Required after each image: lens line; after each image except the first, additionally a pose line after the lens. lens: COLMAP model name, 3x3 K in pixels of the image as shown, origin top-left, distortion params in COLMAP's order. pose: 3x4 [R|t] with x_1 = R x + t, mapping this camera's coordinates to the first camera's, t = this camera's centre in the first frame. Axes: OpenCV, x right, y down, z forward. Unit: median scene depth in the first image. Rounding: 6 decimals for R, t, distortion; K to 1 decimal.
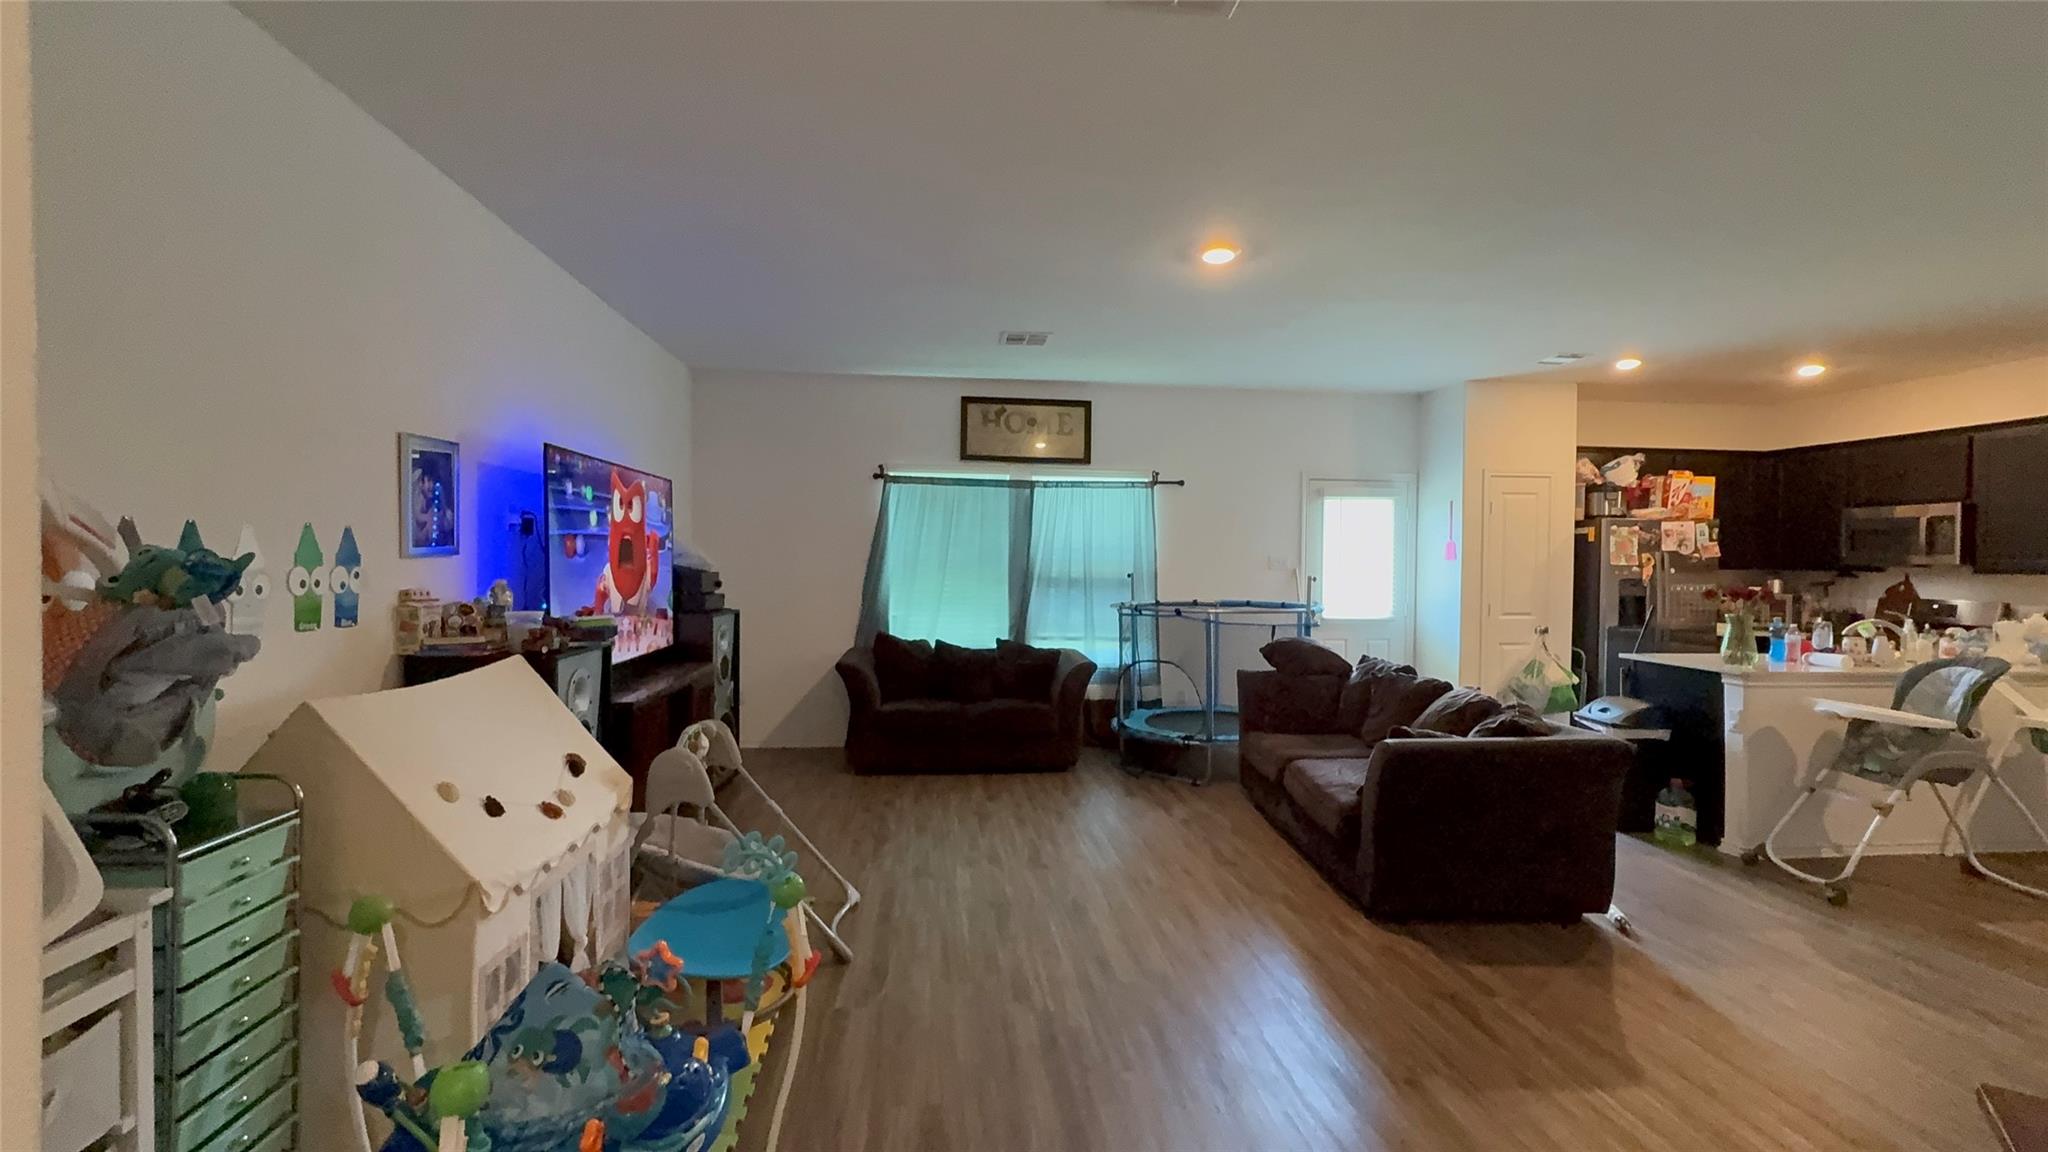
lens RADIAL K [[894.7, 0, 1029.0], [0, 894.7, 575.5], [0, 0, 1]] dist [0.001061, -0.000088]
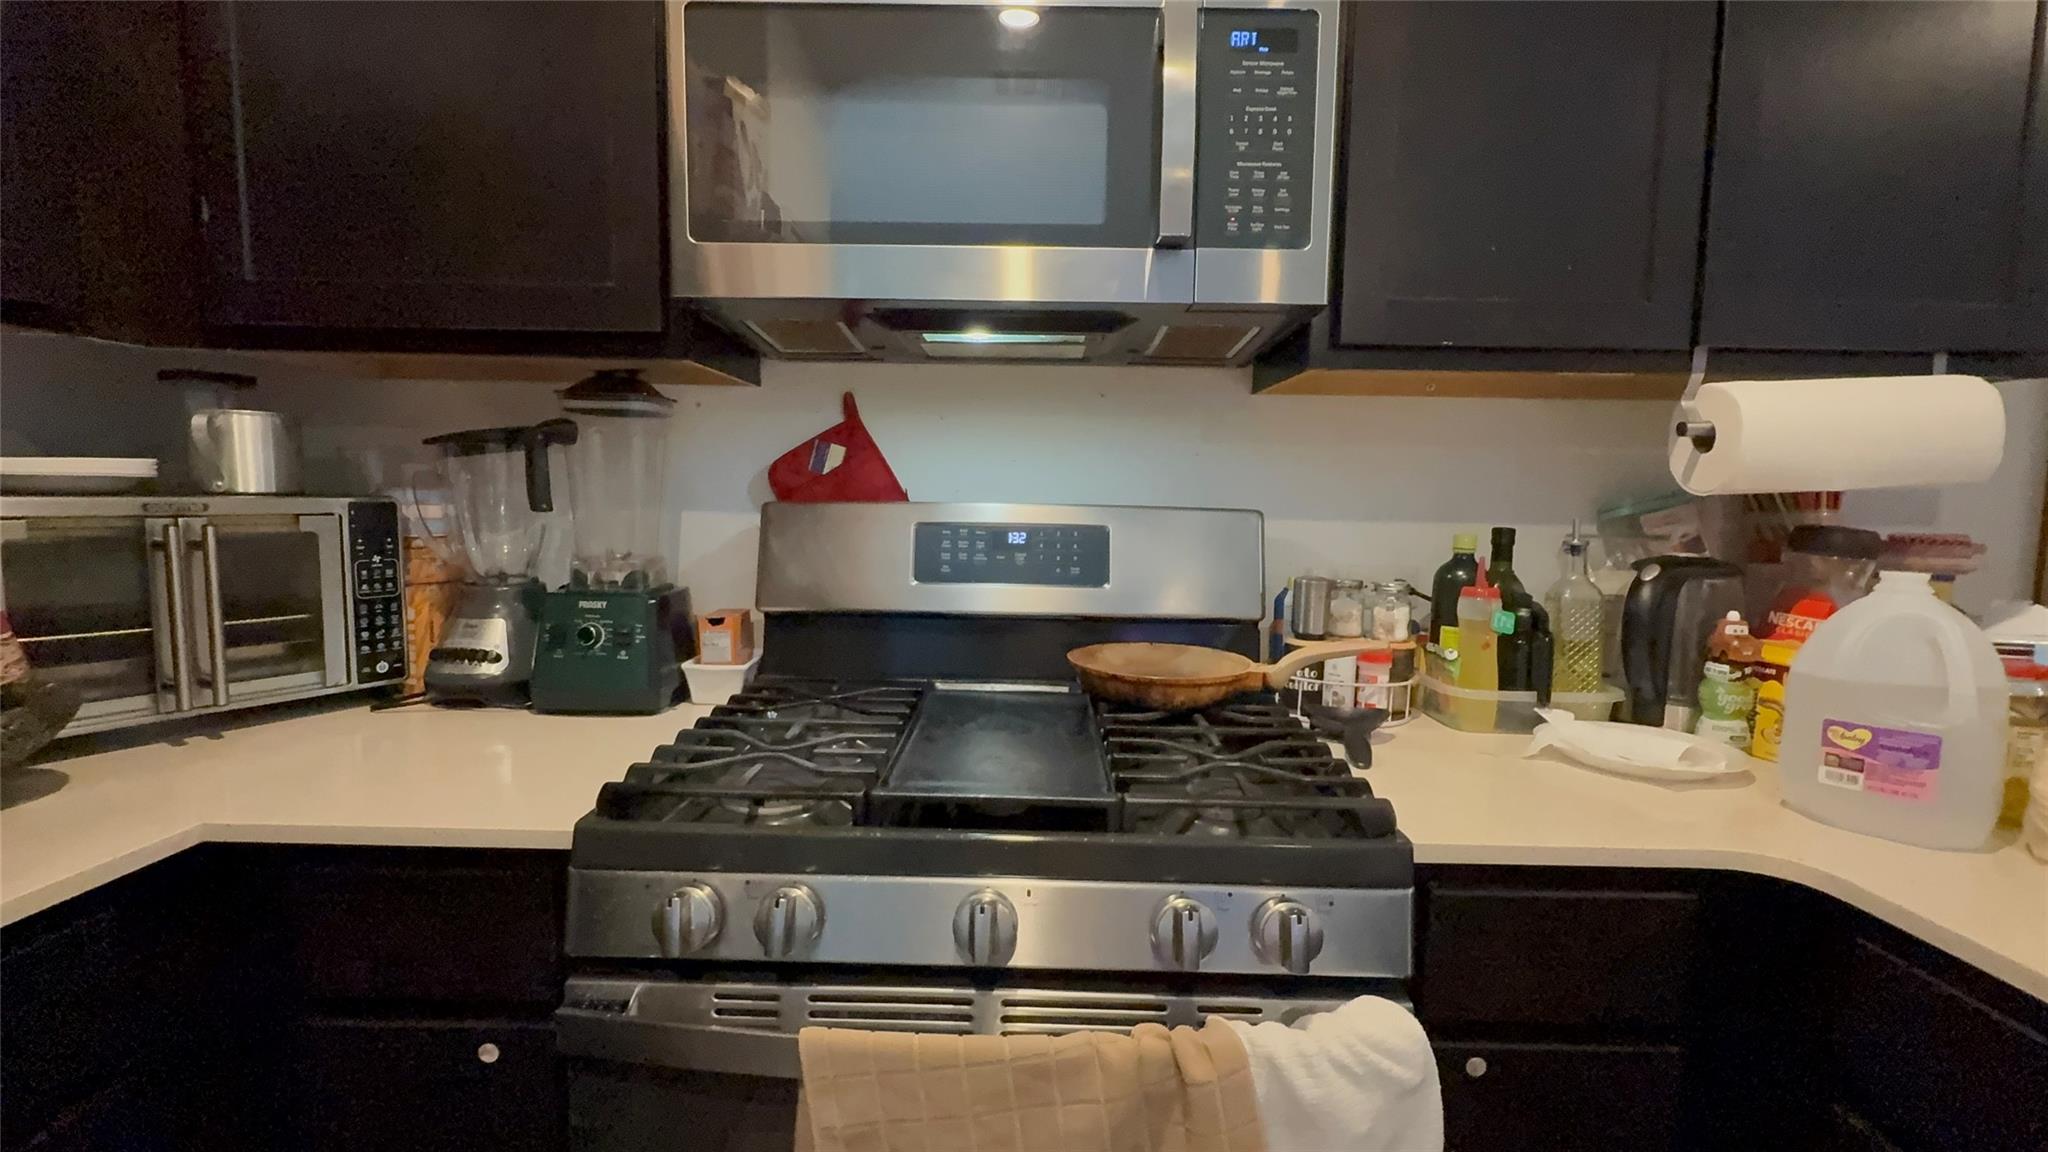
lens RADIAL K [[894.7, 0, 1026.9], [0, 894.7, 579.8], [0, 0, 1]] dist [0.001061, -0.000088]
pose [[0.113299, -0.106403, 0.987847, 0.740607], [0.003249, 0.994283, 0.106724, 0.019915], [-0.993556, -0.008882, 0.112997, 0.905758]]
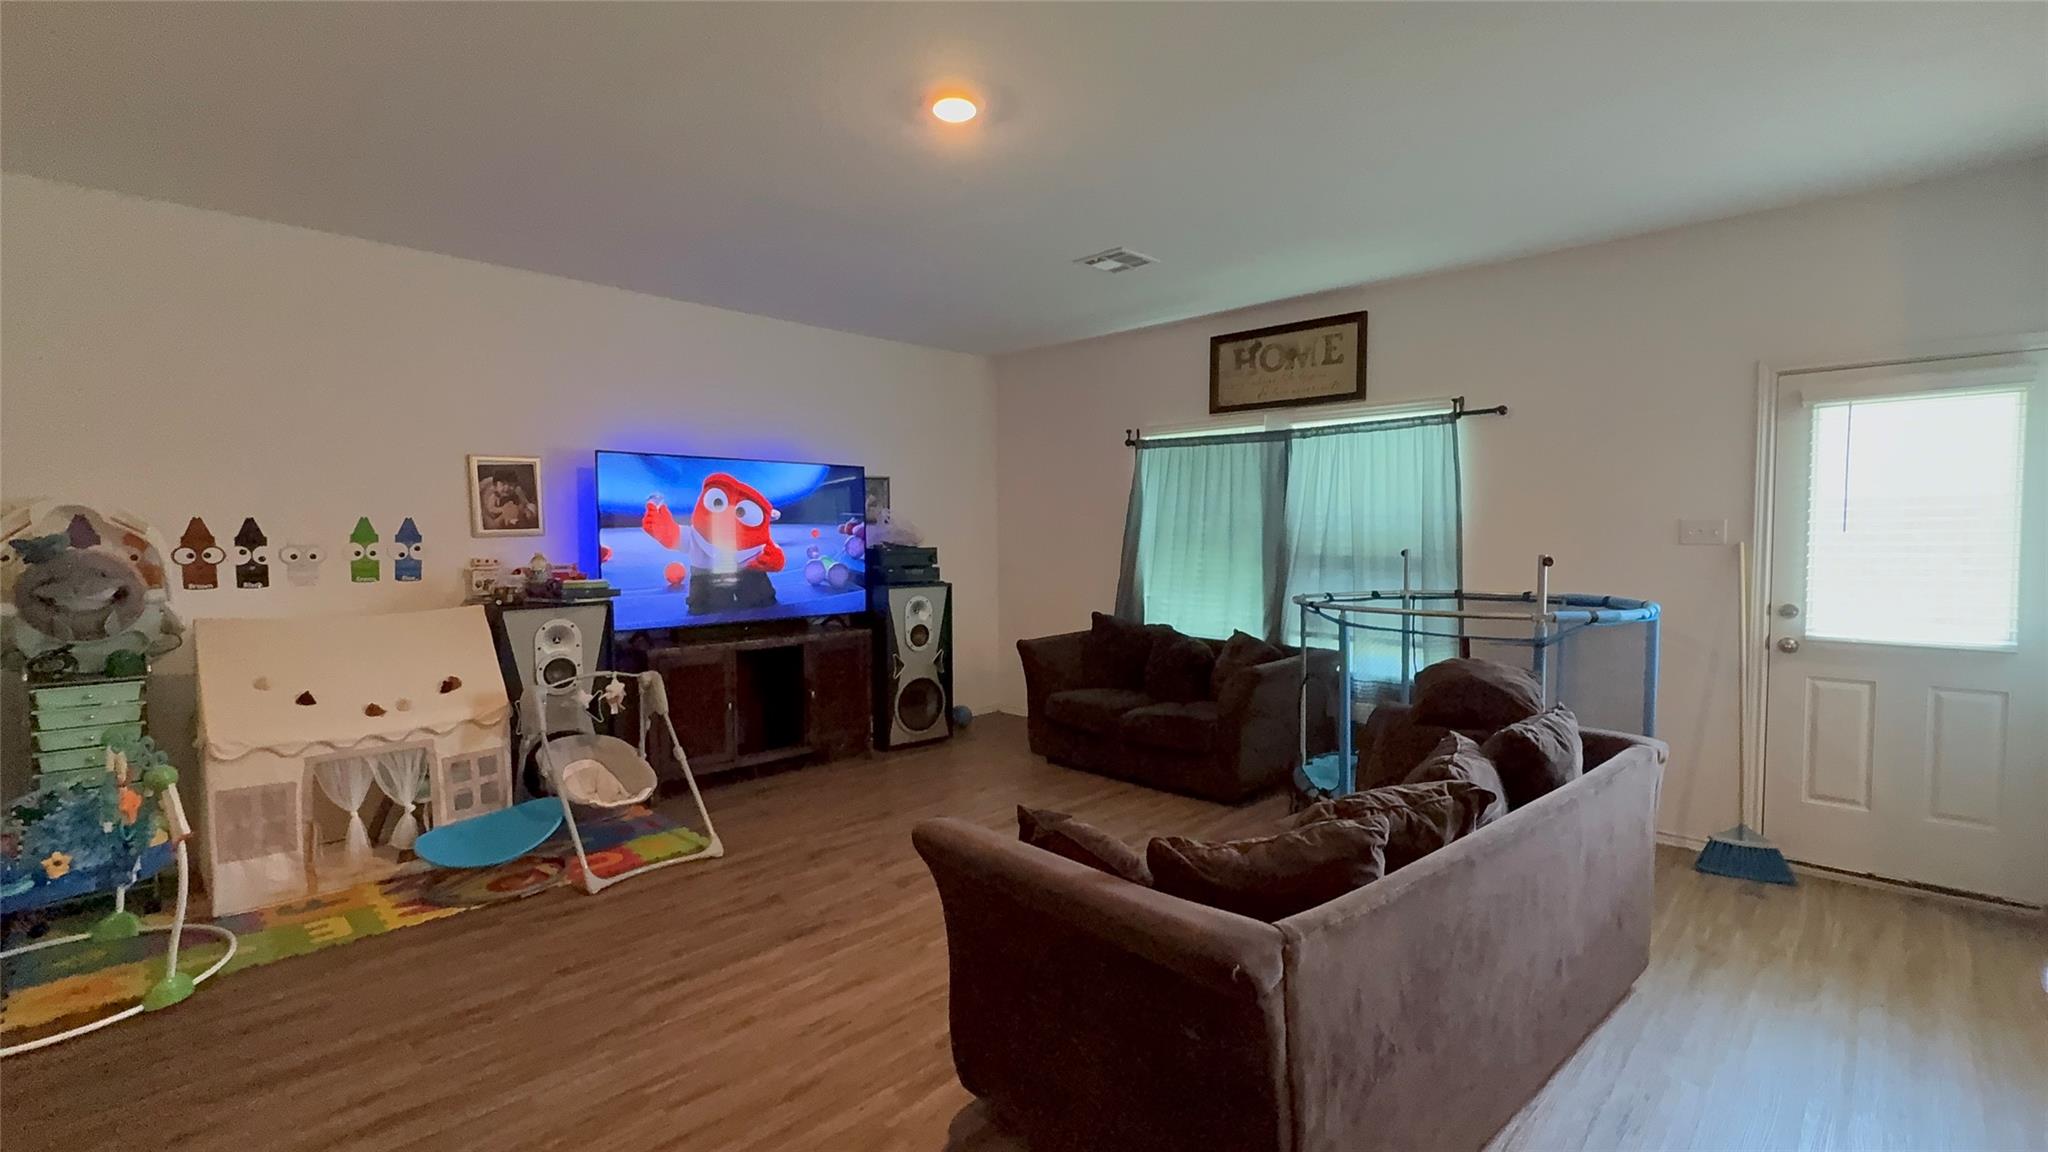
lens RADIAL K [[894.7, 0, 1023.7], [0, 894.7, 573.4], [0, 0, 1]] dist [0.001061, -0.000088]
pose [[0.636142, 0.024511, -0.771183, 0.473486], [-0.005088, 0.999607, 0.027574, -0.002101], [0.771555, -0.013617, 0.636016, 0.337436]]
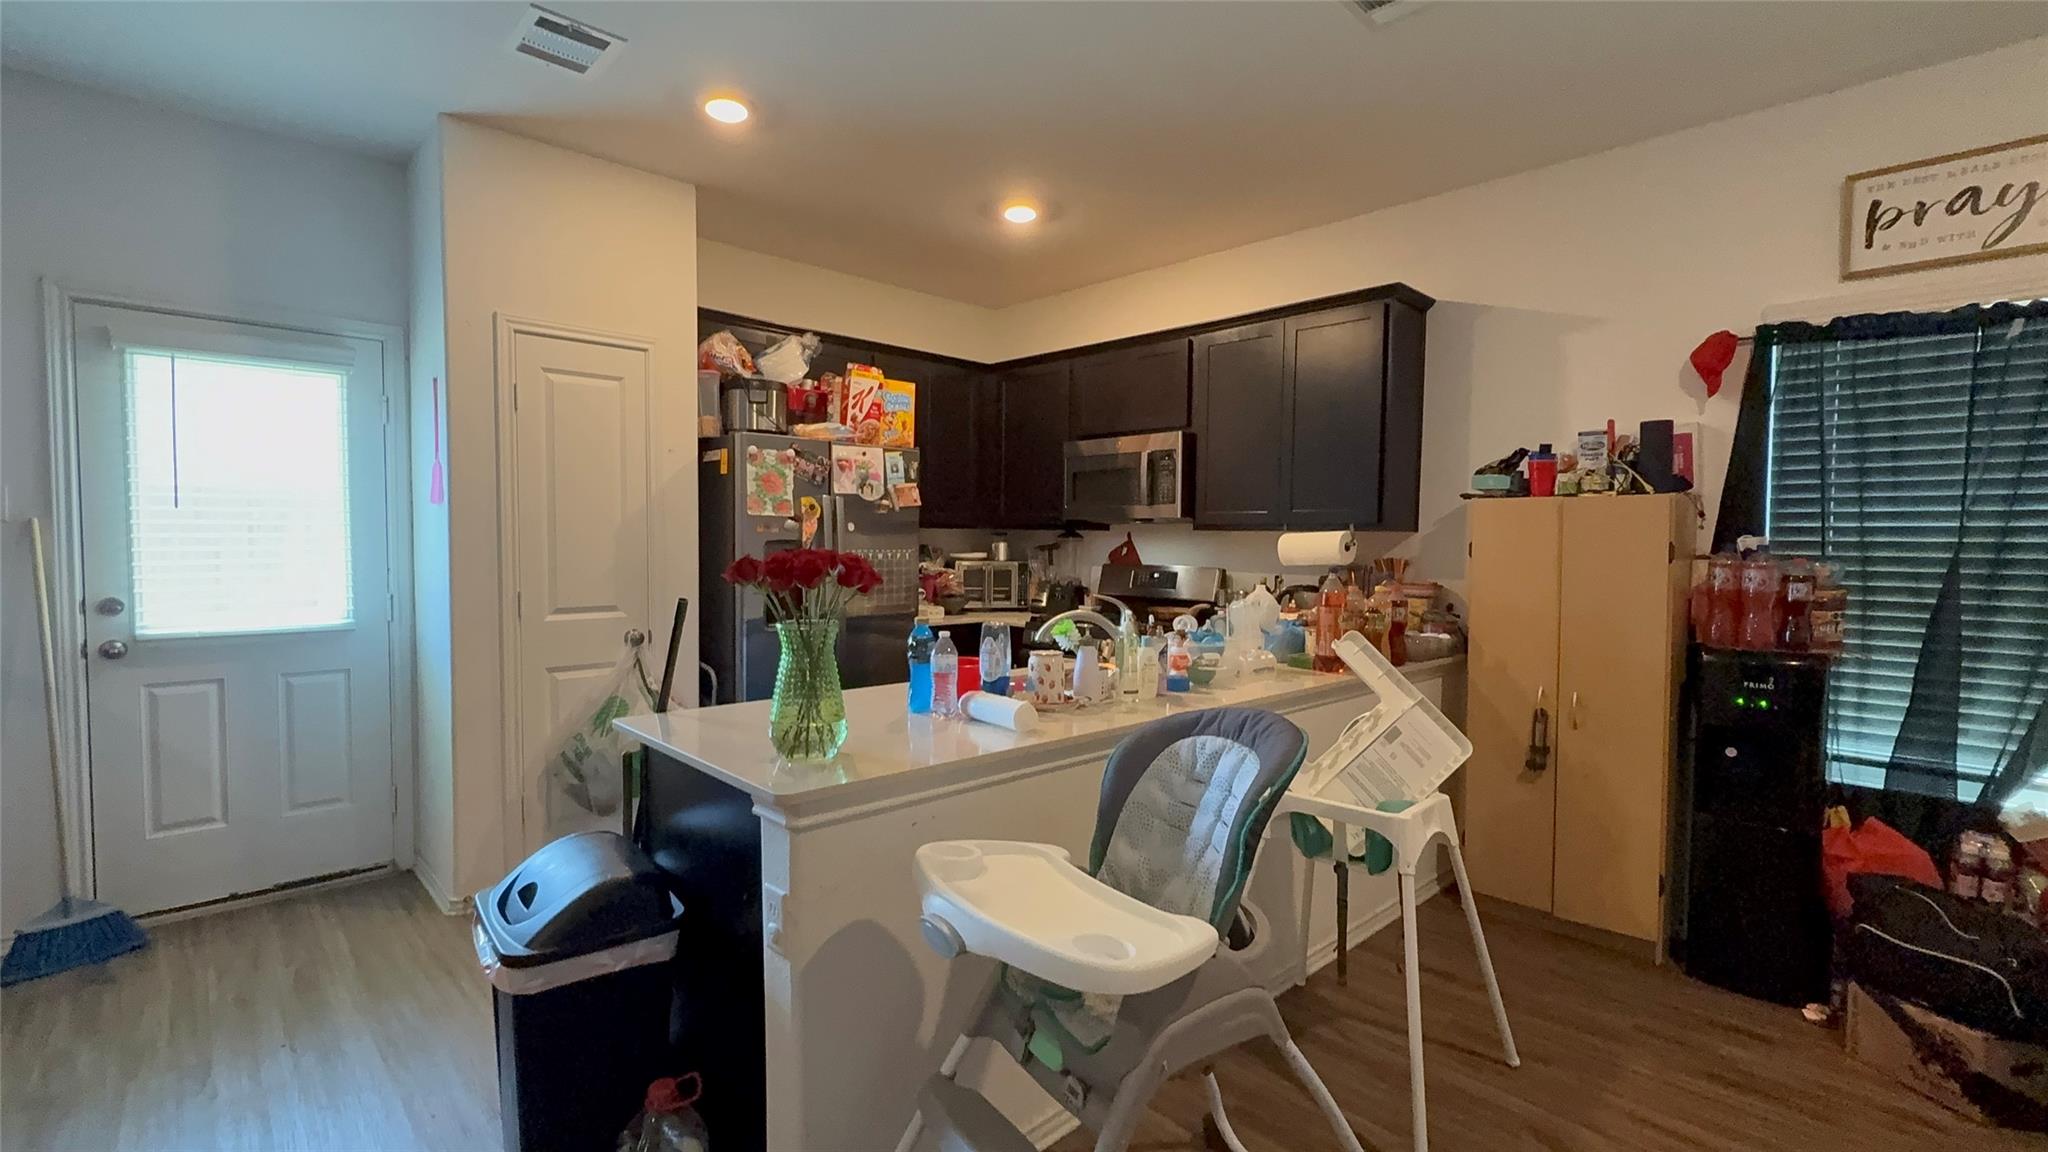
lens RADIAL K [[894.7, 0, 1023.8], [0, 894.7, 576.1], [0, 0, 1]] dist [0.001061, -0.000088]
pose [[0.794927, -0.027420, 0.606085, 0.436652], [0.007762, 0.999356, 0.035032, 0.007586], [-0.606655, -0.023143, 0.794628, 0.438843]]
